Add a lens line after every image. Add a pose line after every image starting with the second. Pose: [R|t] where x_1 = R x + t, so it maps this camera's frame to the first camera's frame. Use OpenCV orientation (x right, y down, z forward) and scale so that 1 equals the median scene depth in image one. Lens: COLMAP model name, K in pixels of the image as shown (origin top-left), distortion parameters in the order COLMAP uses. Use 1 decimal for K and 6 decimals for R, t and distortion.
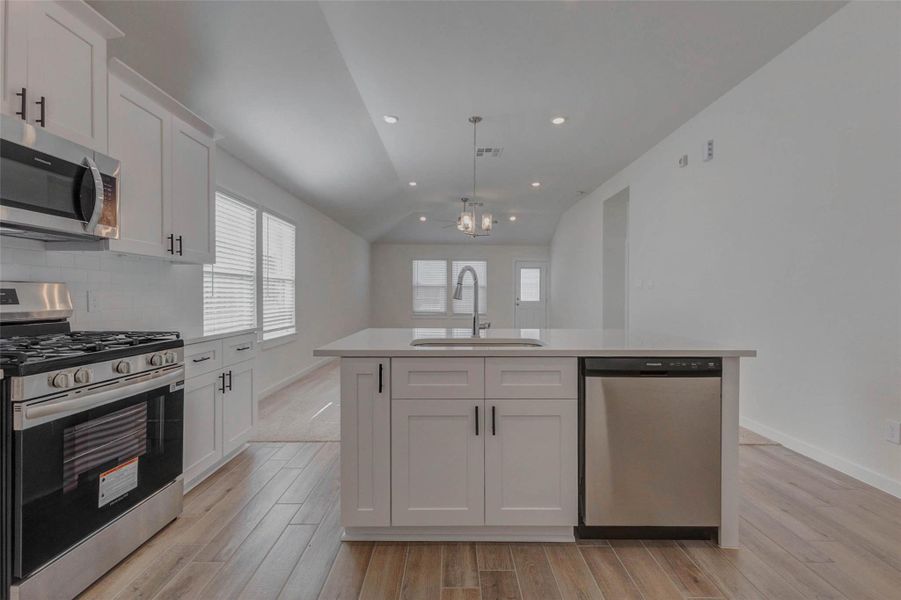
lens RADIAL K [[400.5, 0, 450.5], [0, 400.5, 300.0], [0, 0, 1]] dist [0.003322, 0.000313]
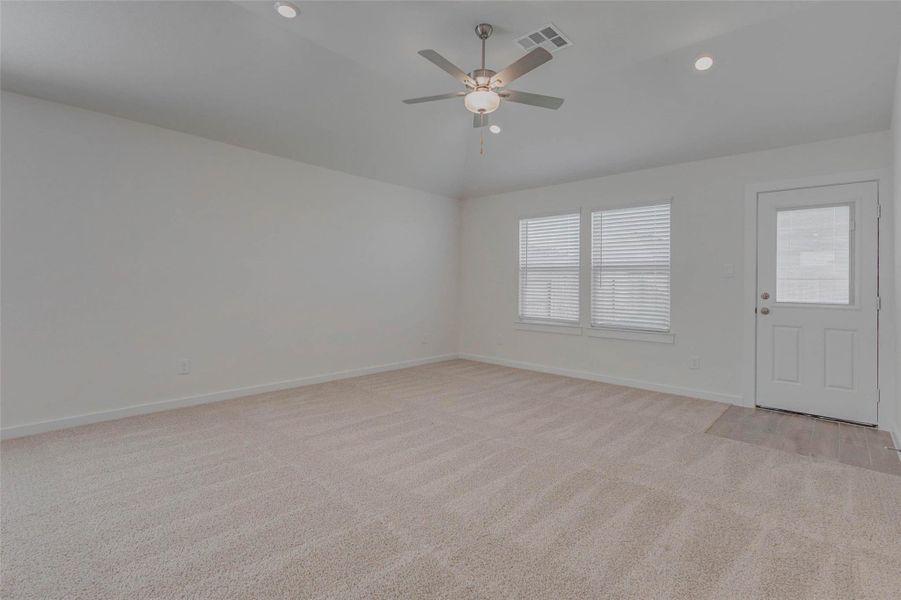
lens RADIAL K [[415.1, 0, 479.0], [0, 415.1, 284.9], [0, 0, 1]] dist [0.002556, 0.000210]
pose [[0.736383, -0.004501, -0.676550, 0.964048], [-0.019782, 0.999407, -0.028181, 0.010292], [0.676275, 0.034135, 0.735858, 2.301667]]
